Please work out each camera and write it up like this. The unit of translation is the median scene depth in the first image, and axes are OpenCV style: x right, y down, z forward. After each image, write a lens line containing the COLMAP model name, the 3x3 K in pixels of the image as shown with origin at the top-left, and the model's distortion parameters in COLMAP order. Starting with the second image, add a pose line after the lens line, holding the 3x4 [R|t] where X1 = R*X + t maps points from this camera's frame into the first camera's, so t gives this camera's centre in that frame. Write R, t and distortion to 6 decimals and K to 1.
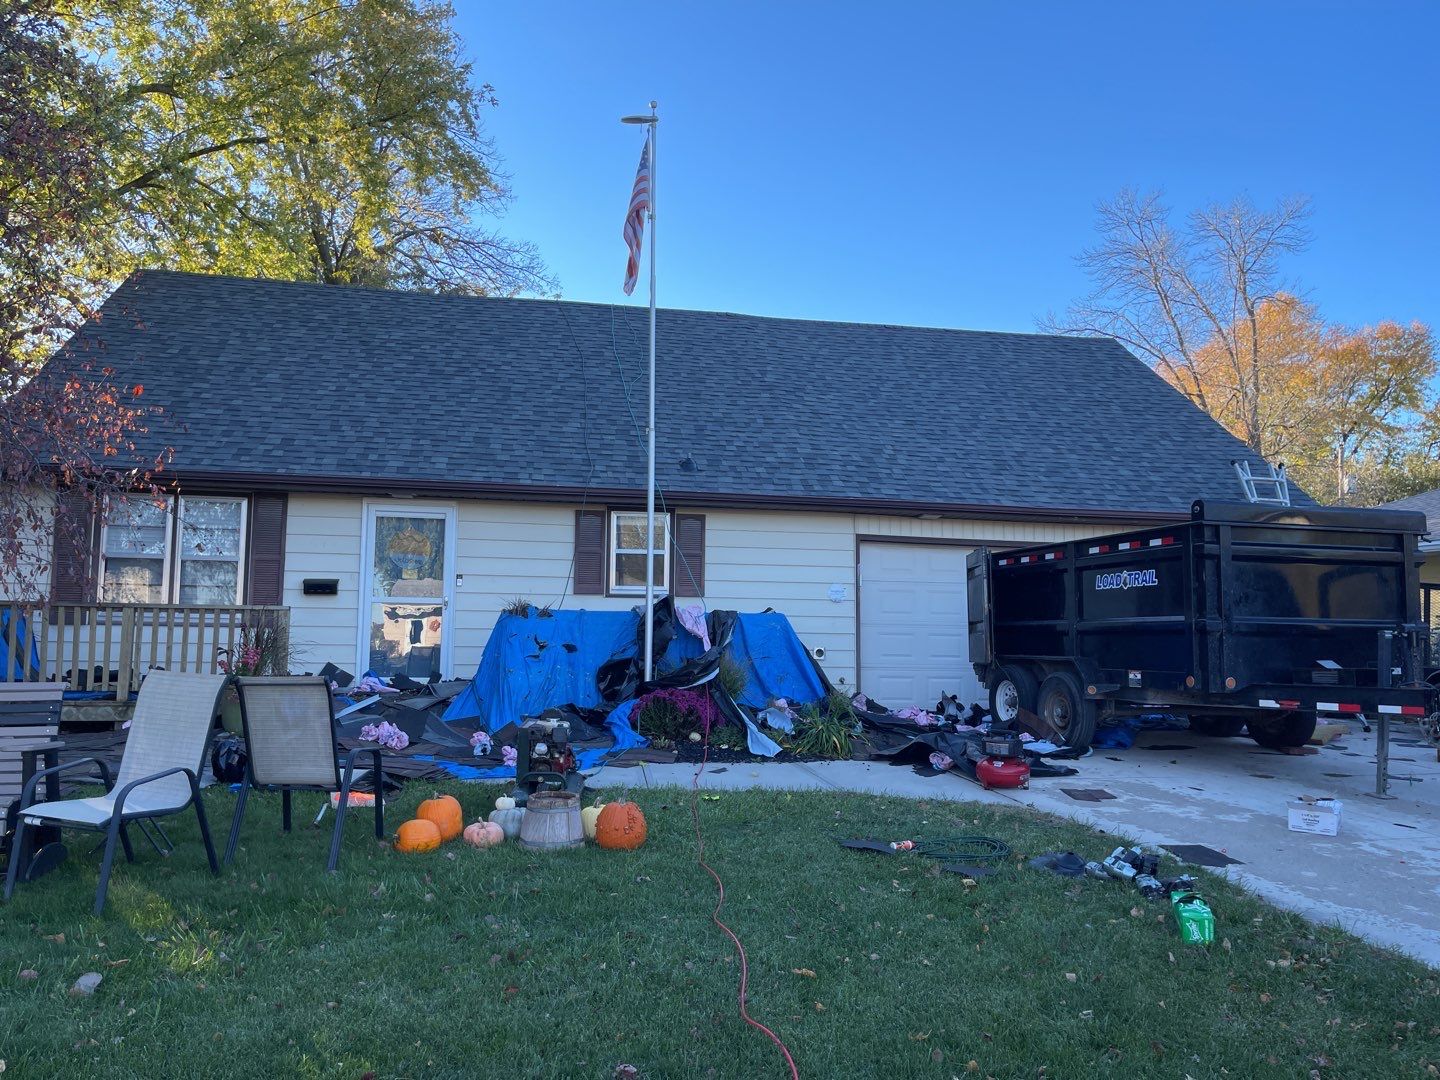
lens RADIAL K [[1086.2, 0, 707.2], [0, 1086.2, 535.8], [0, 0, 1]] dist [0.075483, -0.093635]
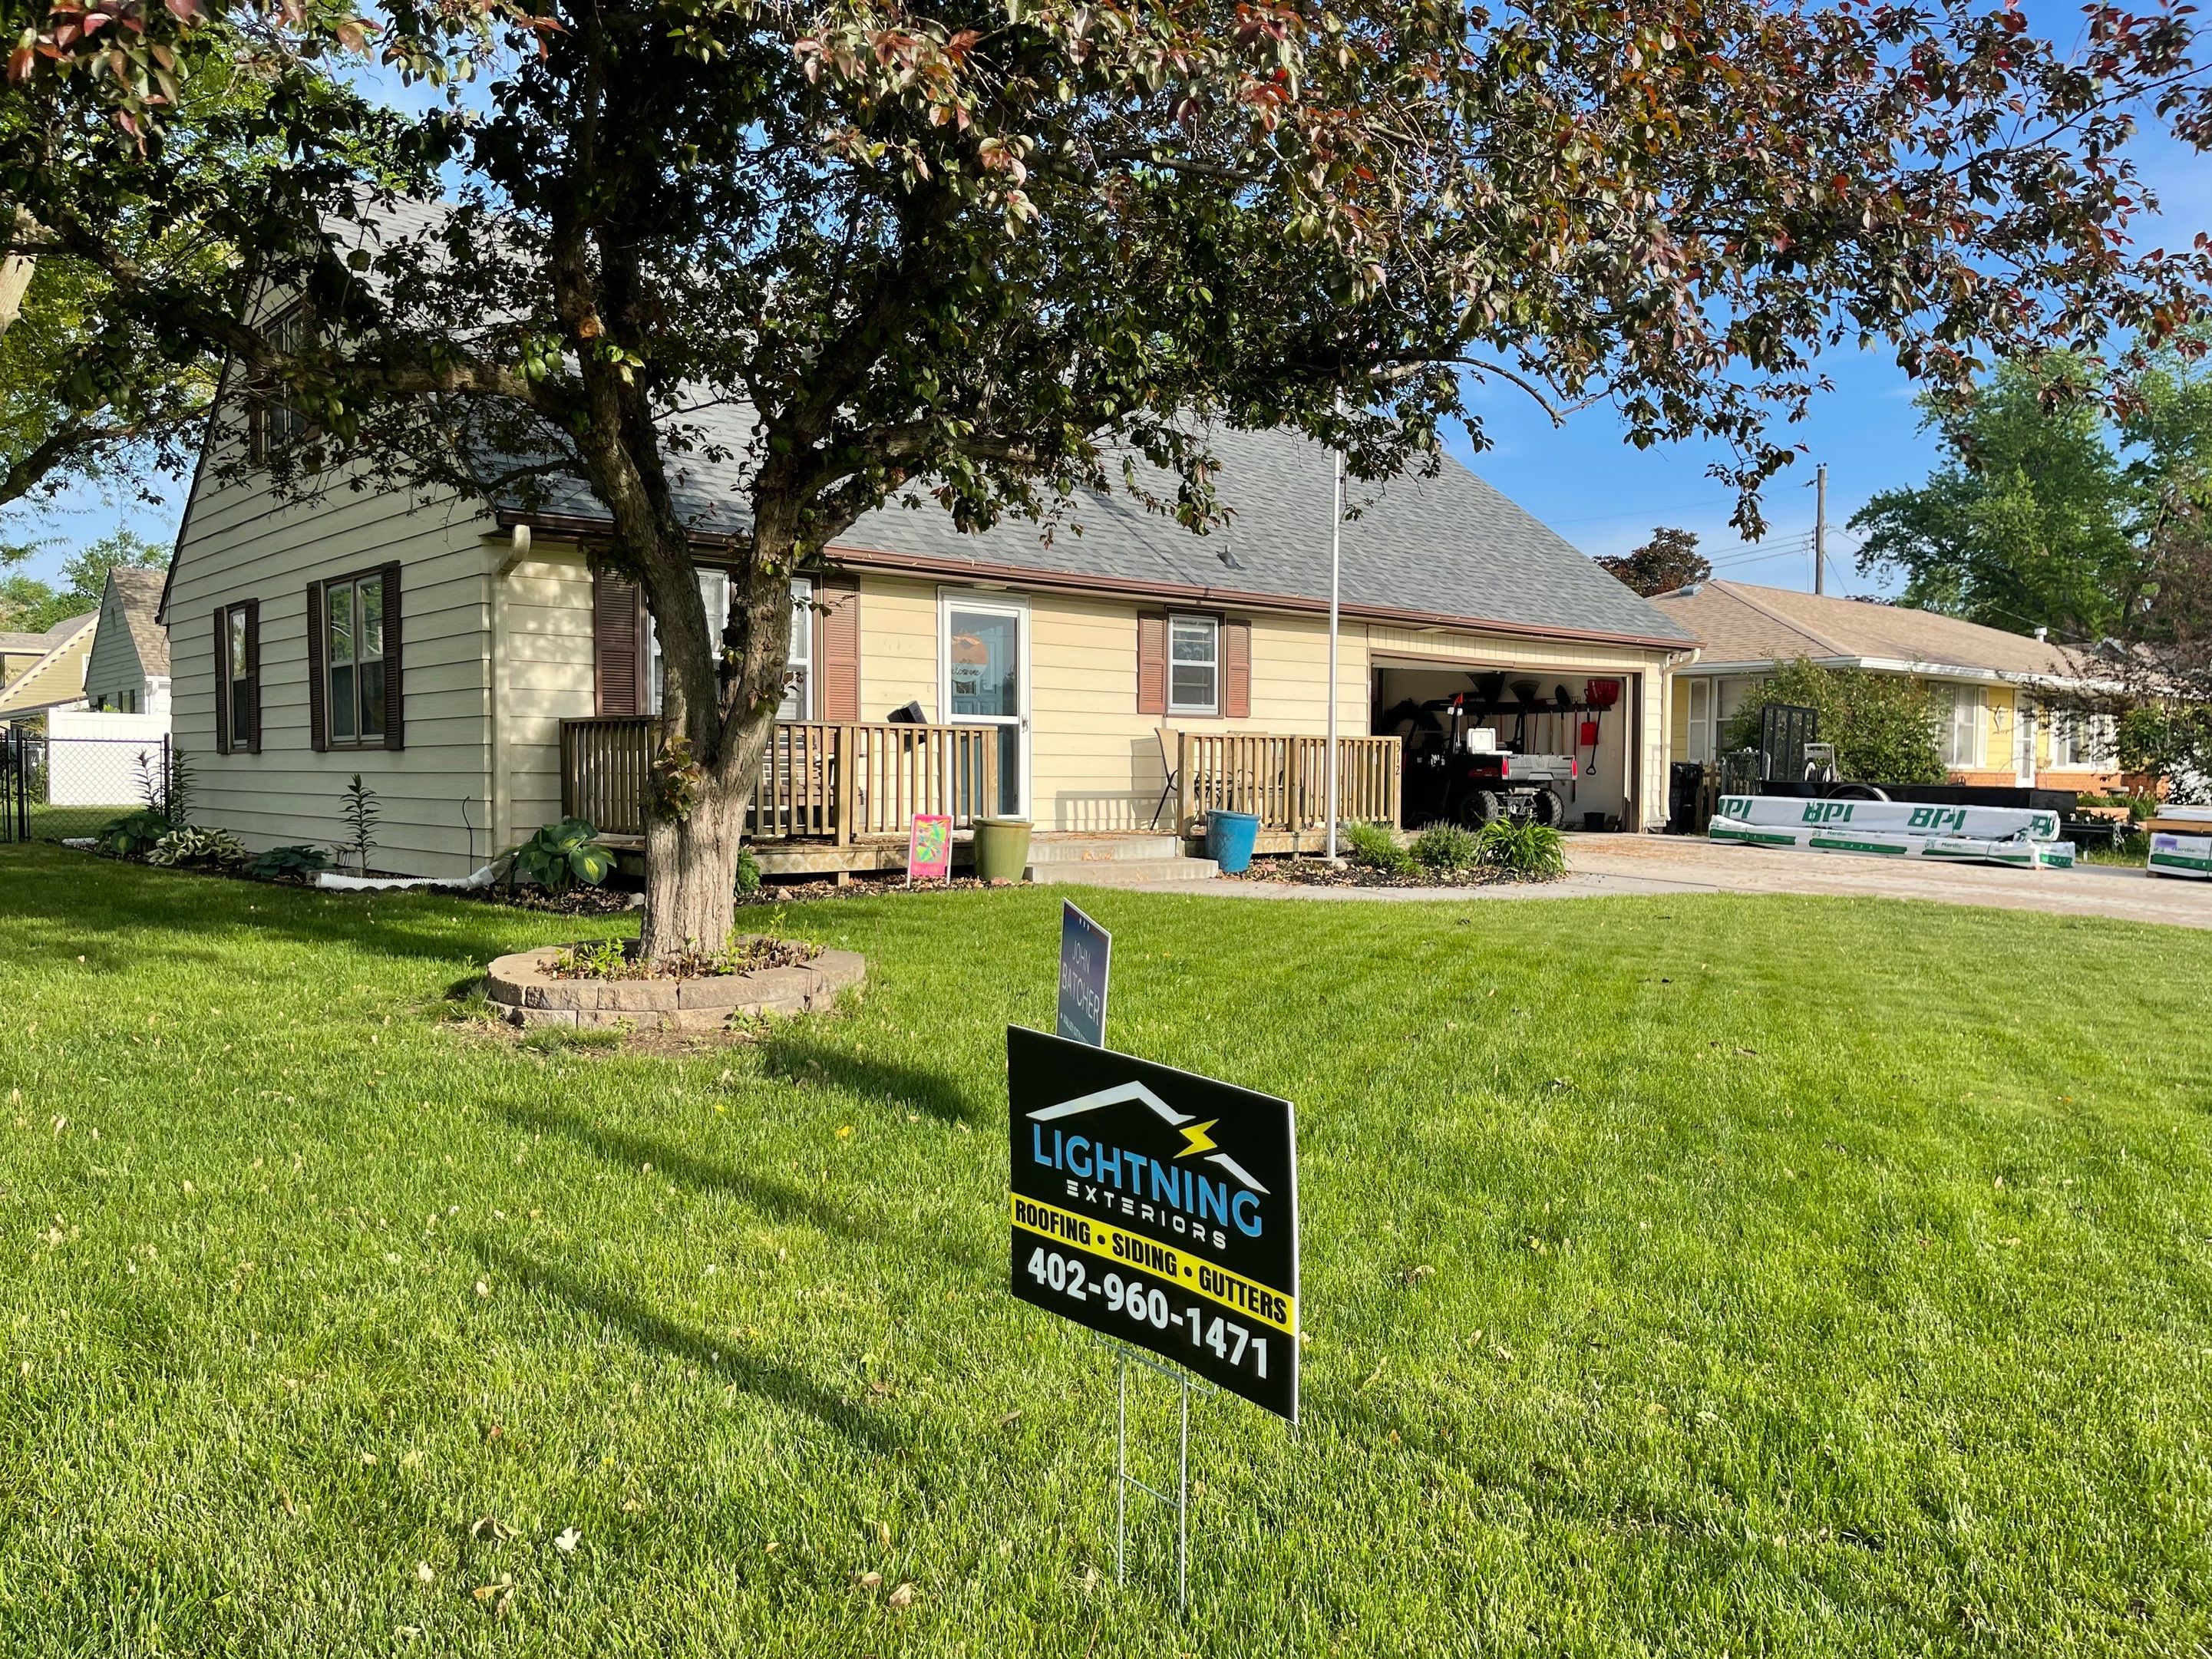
lens RADIAL K [[1668.3, 0, 1121.7], [0, 1668.3, 833.7], [0, 0, 1]] dist [0.075483, -0.093635]
pose [[0.863012, -0.027268, 0.504447, -0.903785], [-0.045890, 0.990182, 0.132033, -0.027807], [-0.503095, -0.137095, 0.853288, -0.124324]]
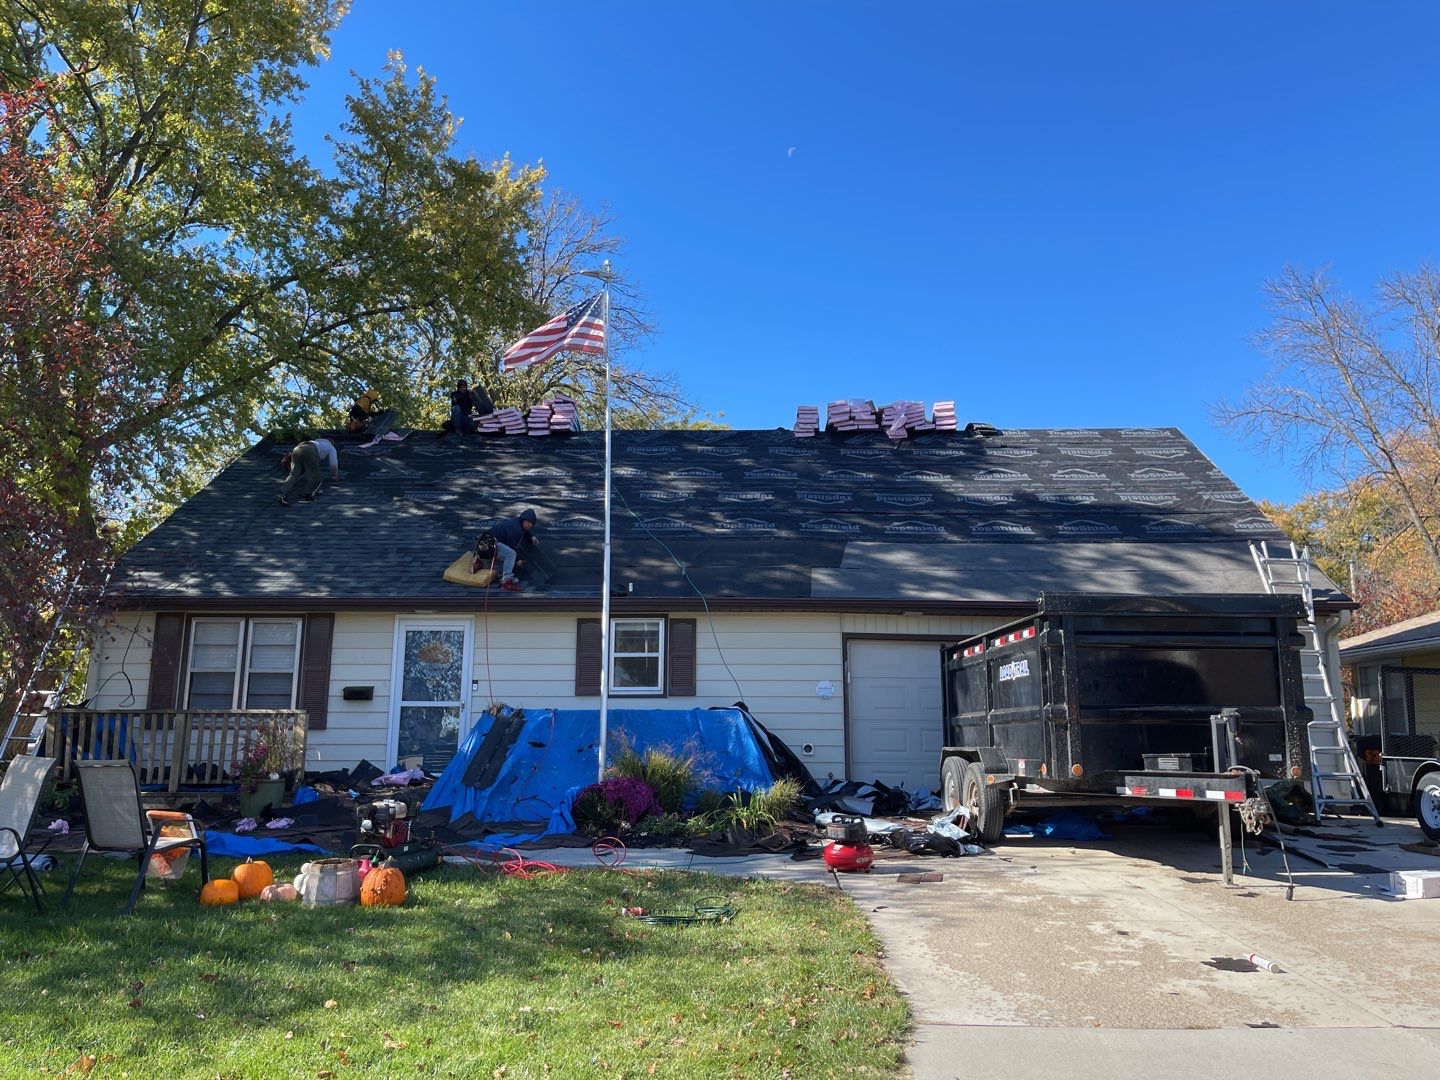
lens RADIAL K [[1086.2, 0, 720.4], [0, 1086.2, 533.0], [0, 0, 1]] dist [0.075483, -0.093635]
pose [[0.977953, -0.048614, -0.203089, 0.290578], [0.028615, 0.994548, -0.100275, 0.005609], [0.206856, 0.092253, 0.974012, -0.068728]]
